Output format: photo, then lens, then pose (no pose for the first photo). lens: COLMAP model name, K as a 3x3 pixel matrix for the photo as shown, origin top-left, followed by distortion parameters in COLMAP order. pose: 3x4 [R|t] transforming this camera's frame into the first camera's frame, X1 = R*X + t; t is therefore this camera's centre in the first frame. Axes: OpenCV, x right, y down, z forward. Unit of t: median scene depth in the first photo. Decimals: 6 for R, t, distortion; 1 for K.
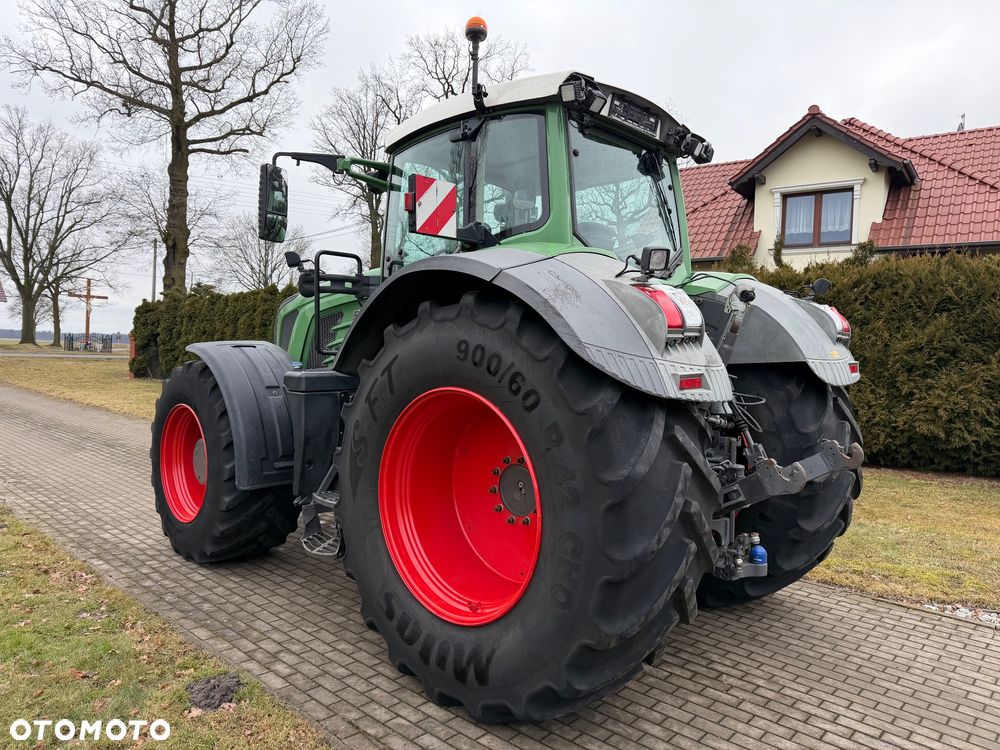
lens RADIAL K [[701.8, 0, 505.2], [0, 701.8, 373.6], [0, 0, 1]] dist [0.033966, -0.038112]
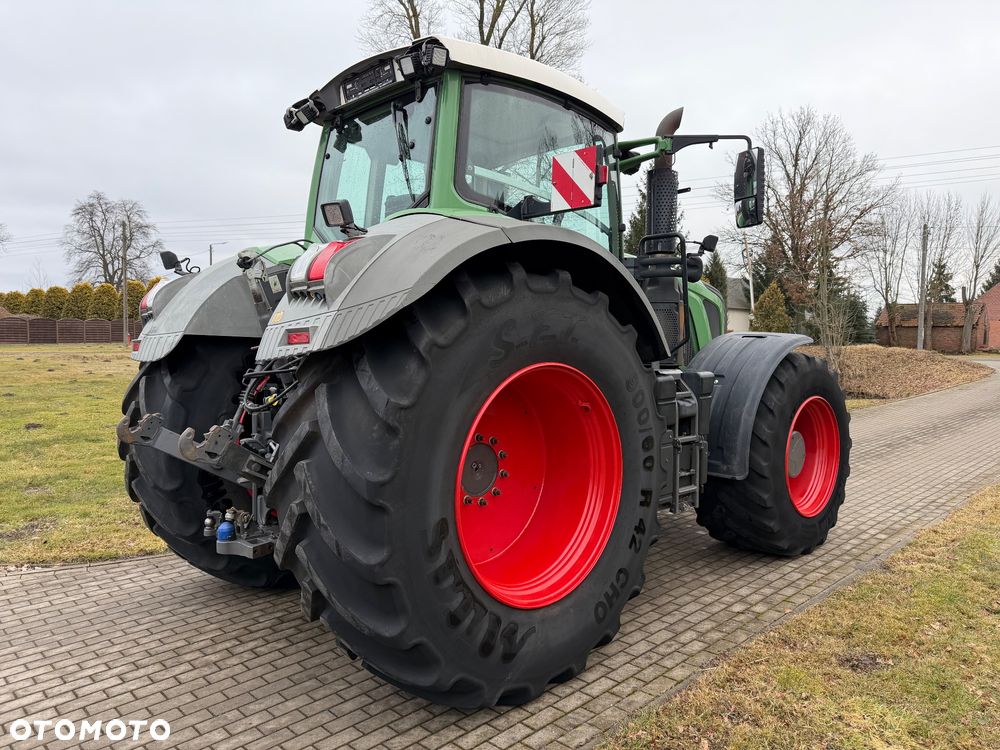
lens RADIAL K [[701.8, 0, 502.8], [0, 701.8, 369.1], [0, 0, 1]] dist [0.033966, -0.038112]
pose [[-0.059048, 0.014269, -0.998153, 1.133838], [-0.040740, 0.999030, 0.016692, 0.003534], [0.997423, 0.041651, -0.058409, 1.247815]]
